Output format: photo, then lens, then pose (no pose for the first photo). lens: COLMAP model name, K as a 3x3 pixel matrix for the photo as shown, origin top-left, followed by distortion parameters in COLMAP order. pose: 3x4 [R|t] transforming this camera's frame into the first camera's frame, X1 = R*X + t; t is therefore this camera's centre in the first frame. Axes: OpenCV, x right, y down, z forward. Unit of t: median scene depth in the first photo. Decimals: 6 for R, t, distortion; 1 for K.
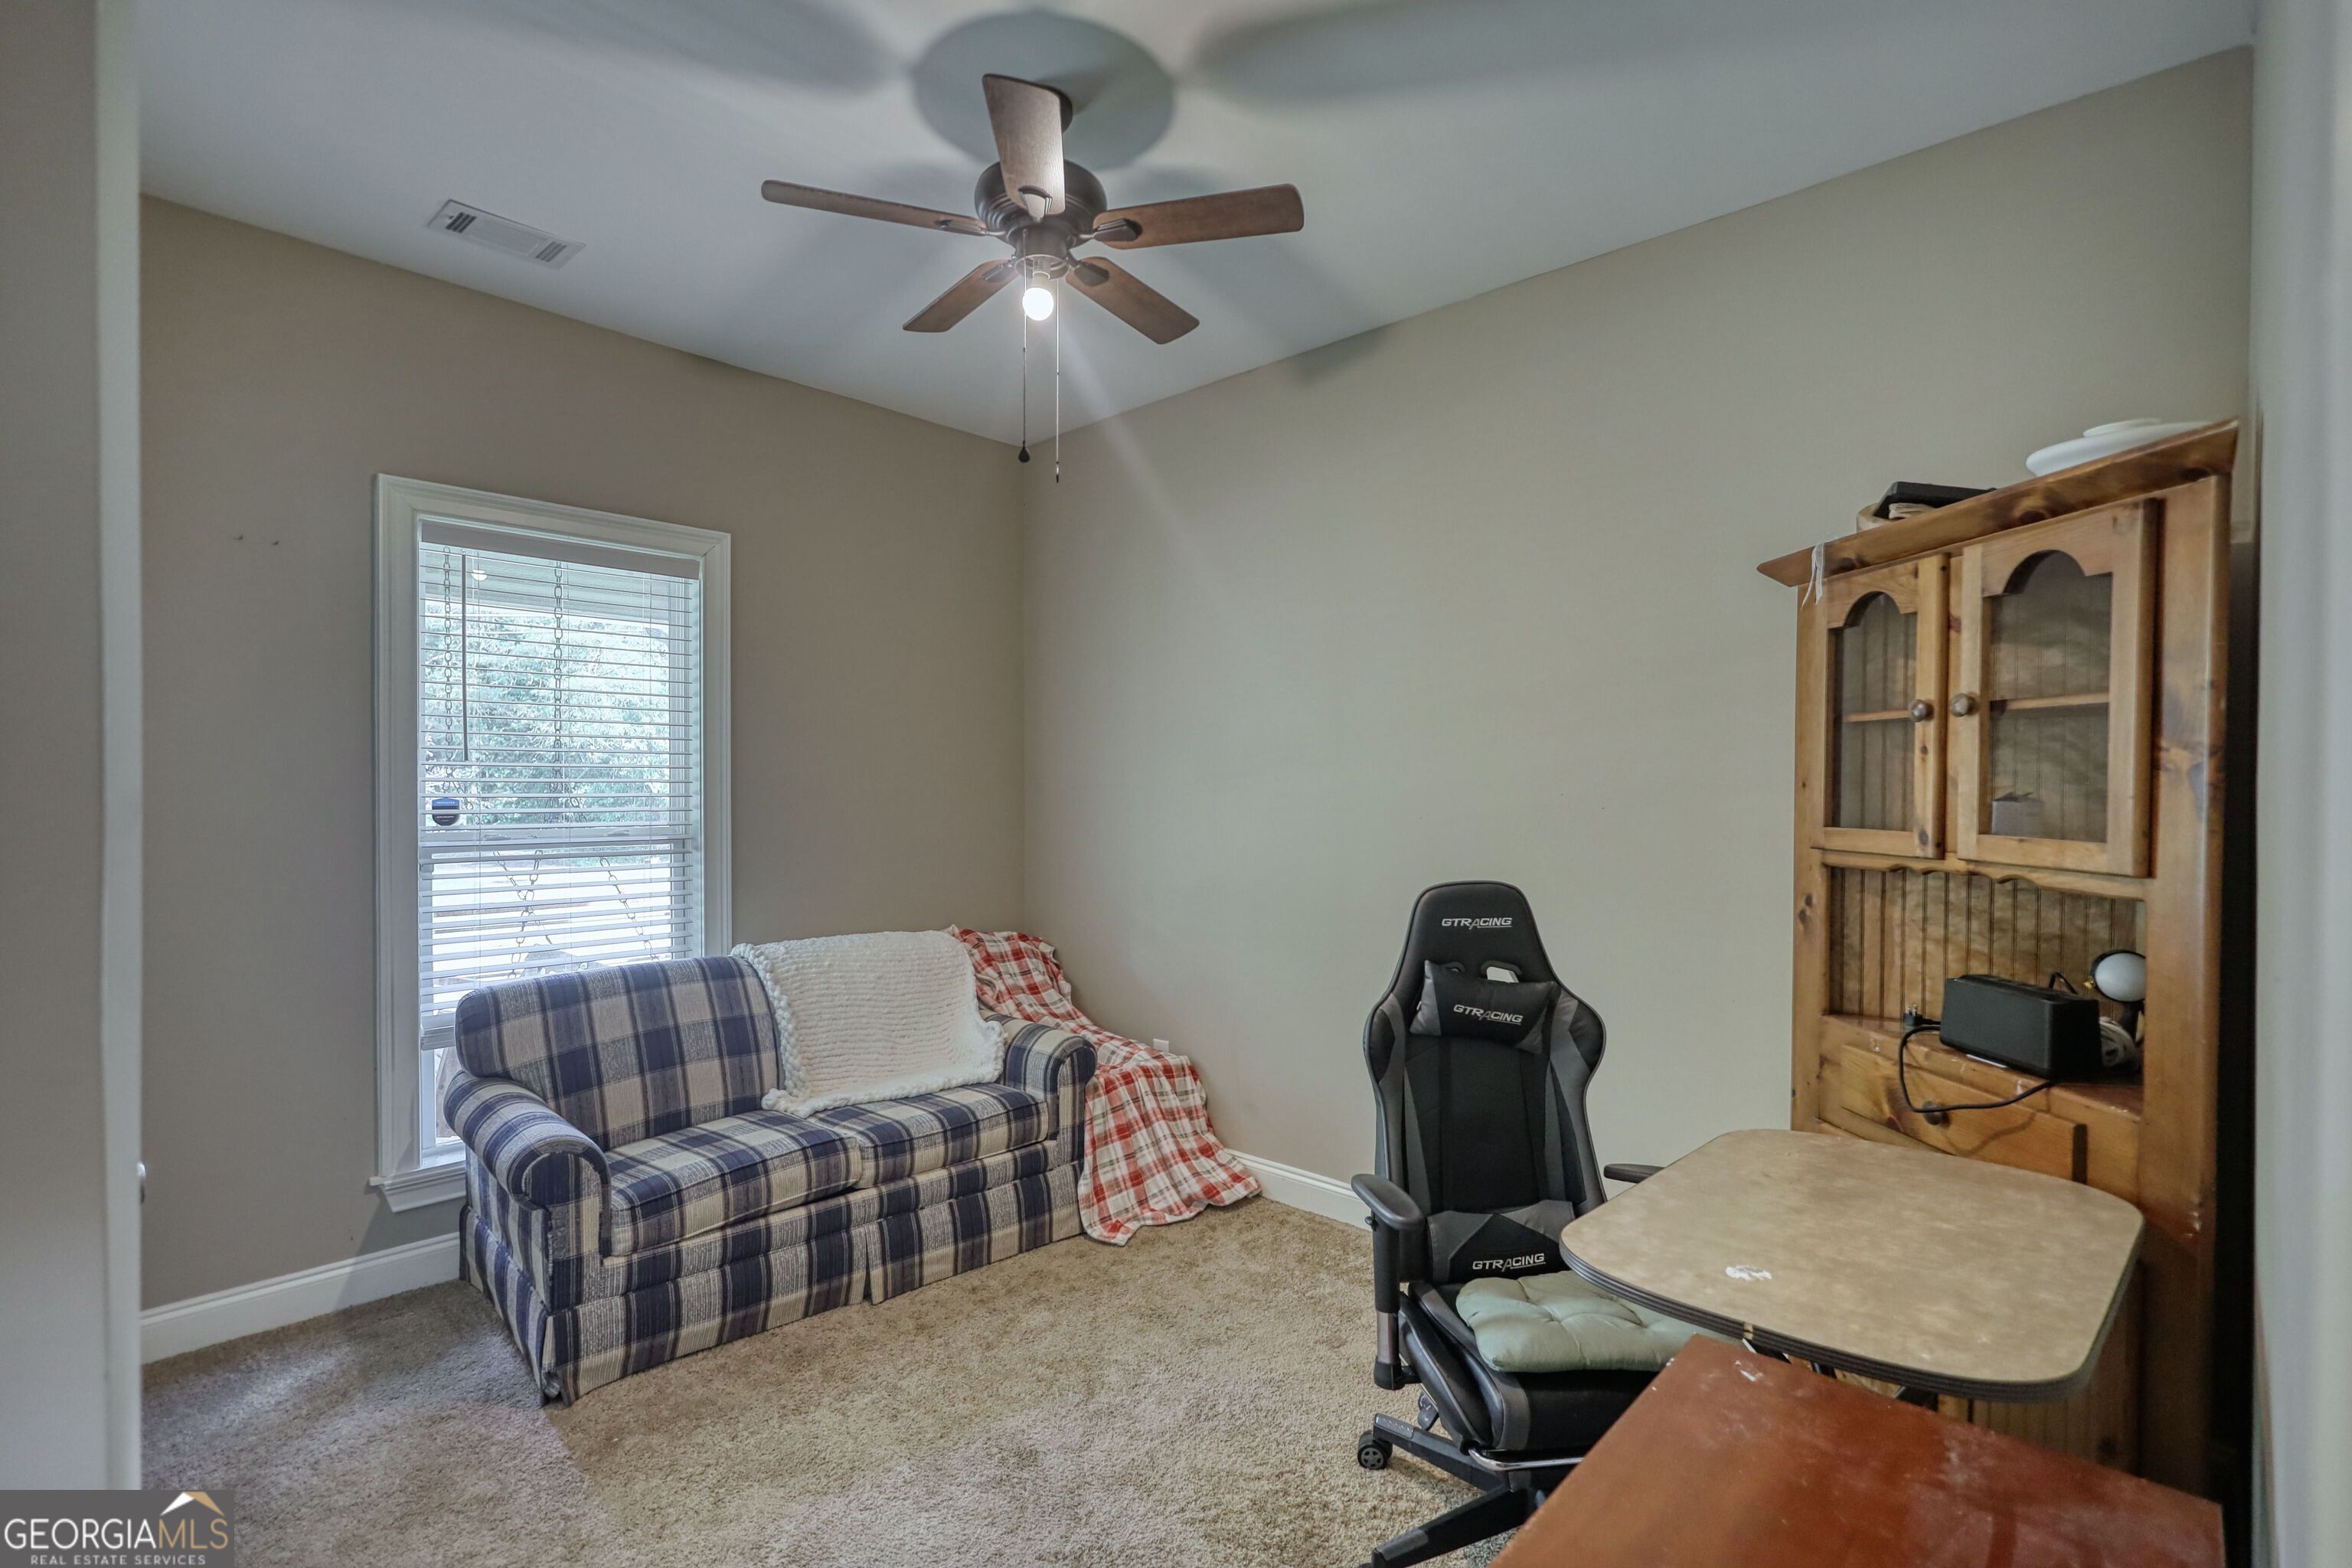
lens RADIAL K [[1096.4, 0, 1176.2], [0, 1096.4, 796.9], [0, 0, 1]] dist [0.000152, -0.000334]
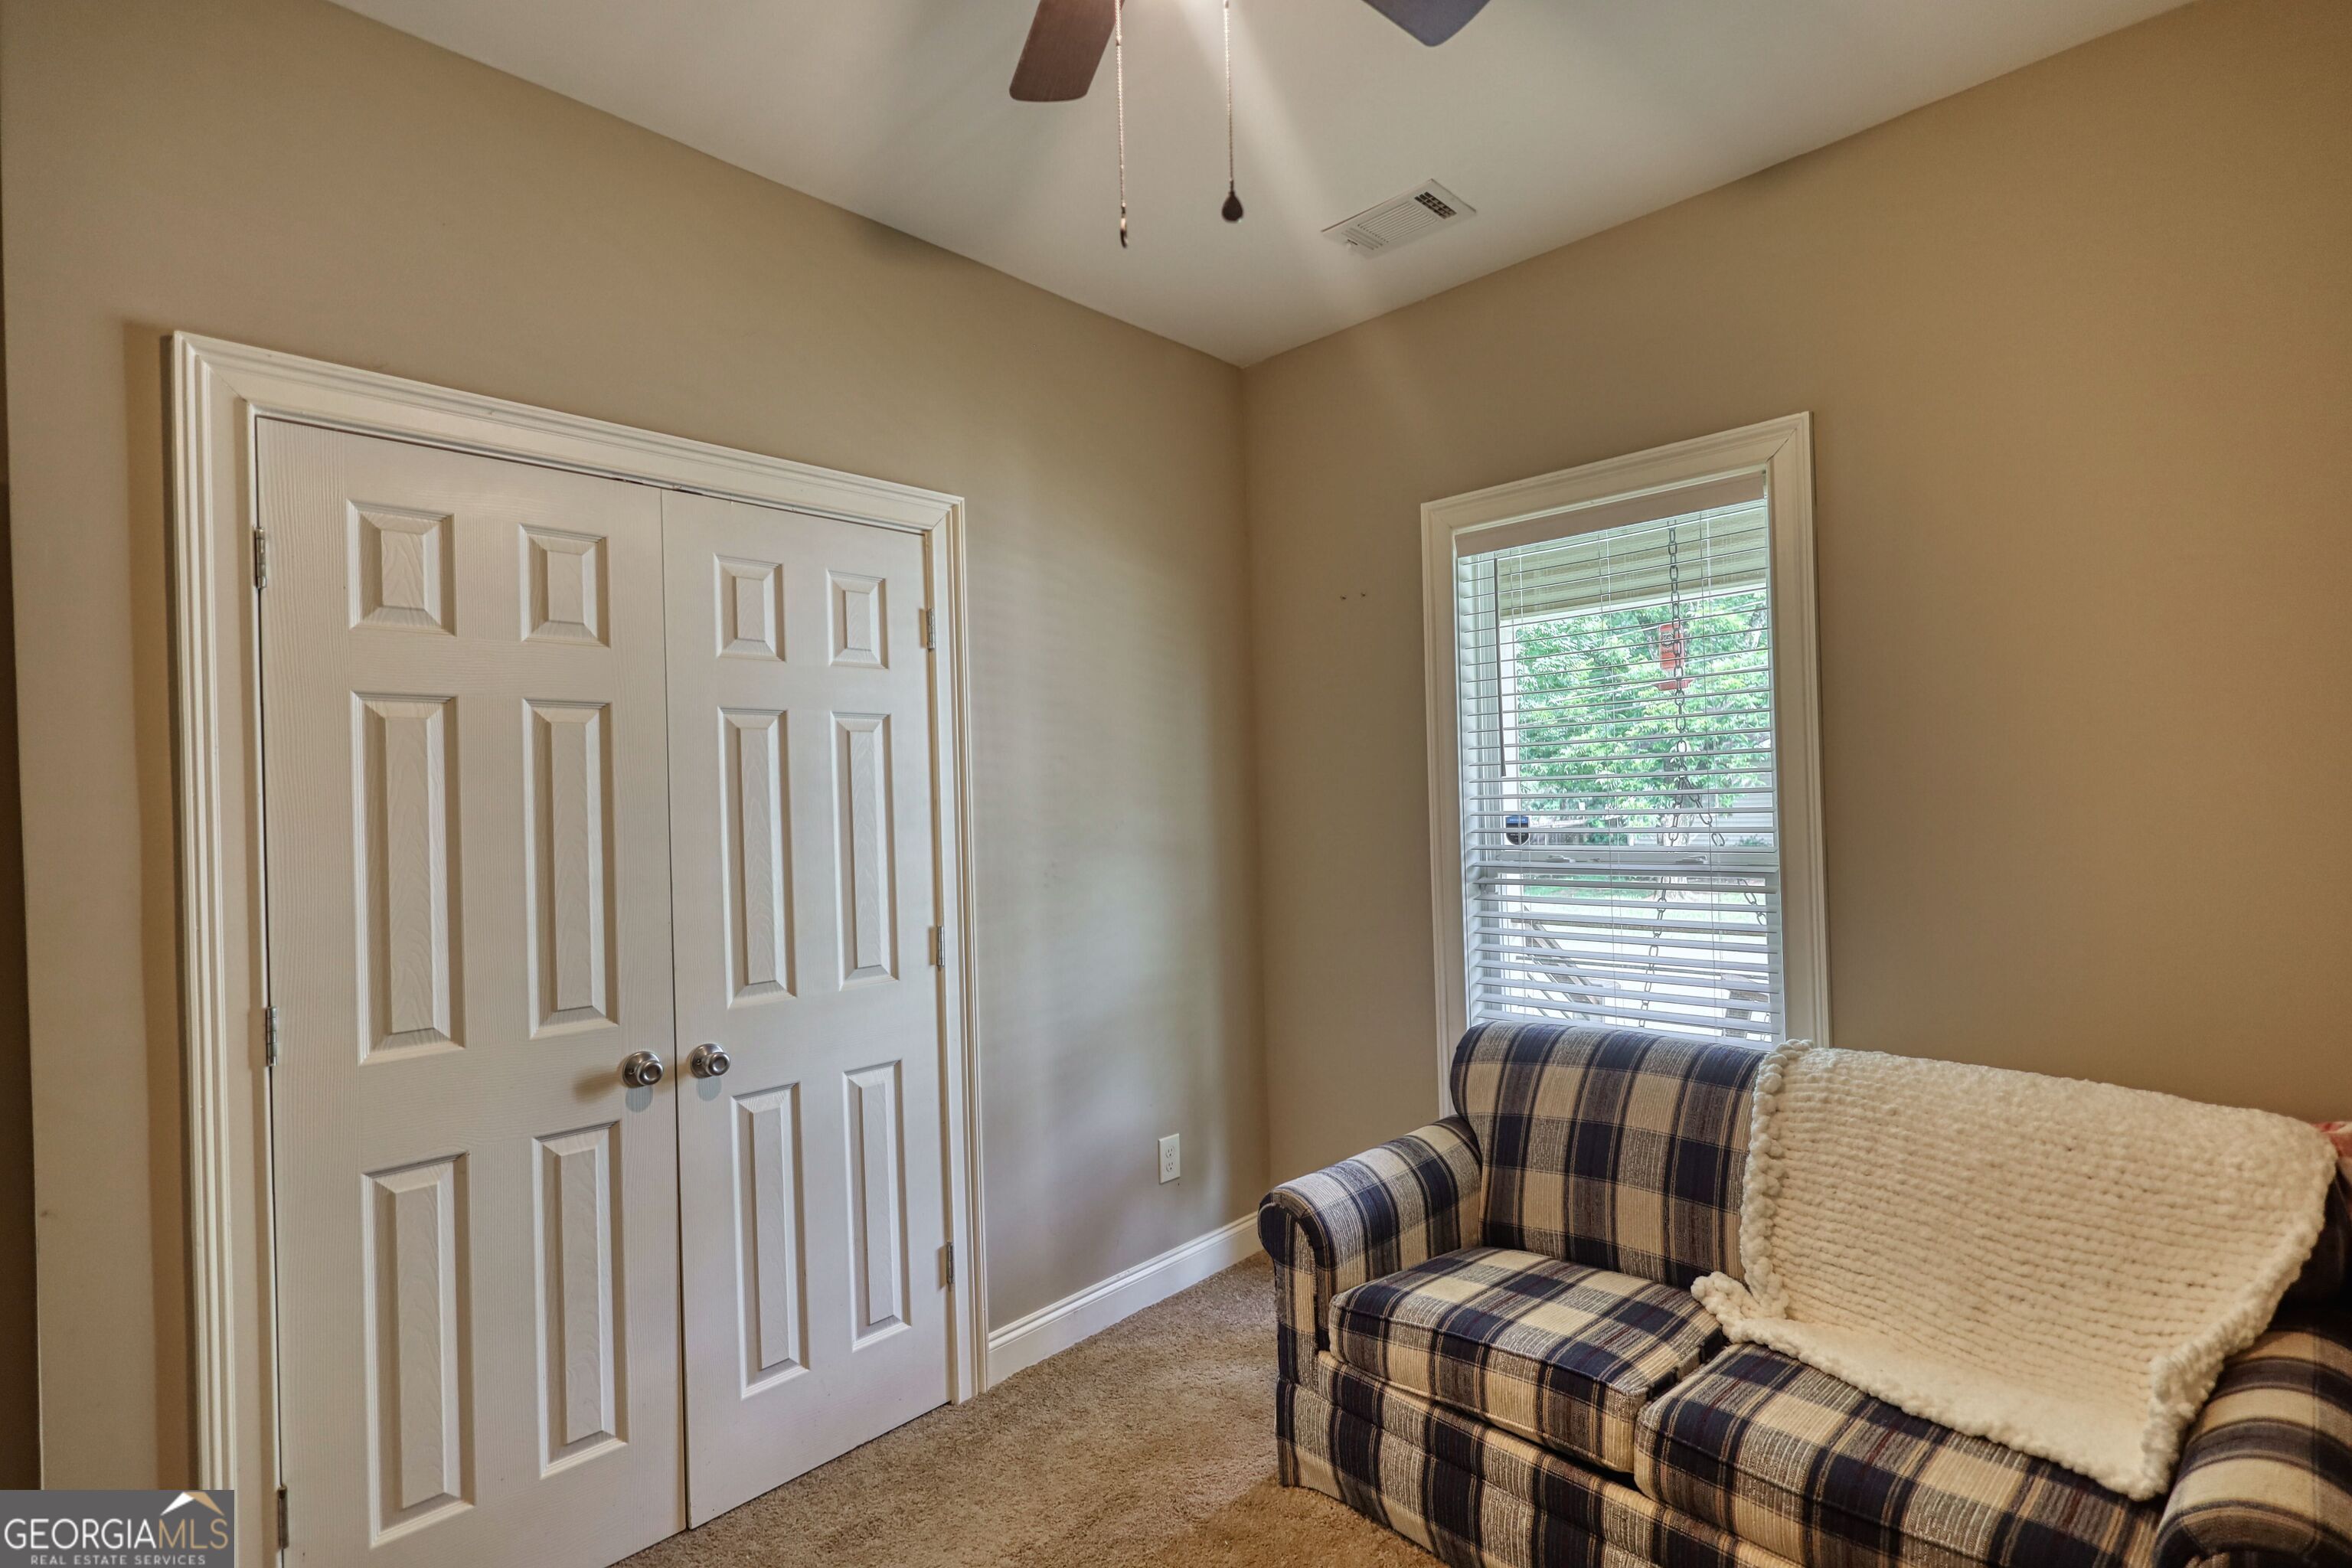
lens RADIAL K [[1096.4, 0, 1176.2], [0, 1096.4, 796.9], [0, 0, 1]] dist [0.000152, -0.000334]
pose [[-0.014415, -0.004012, -0.999888, 0.301681], [0.023133, 0.999723, -0.004344, -0.018519], [0.999628, -0.023193, -0.014318, 0.751851]]
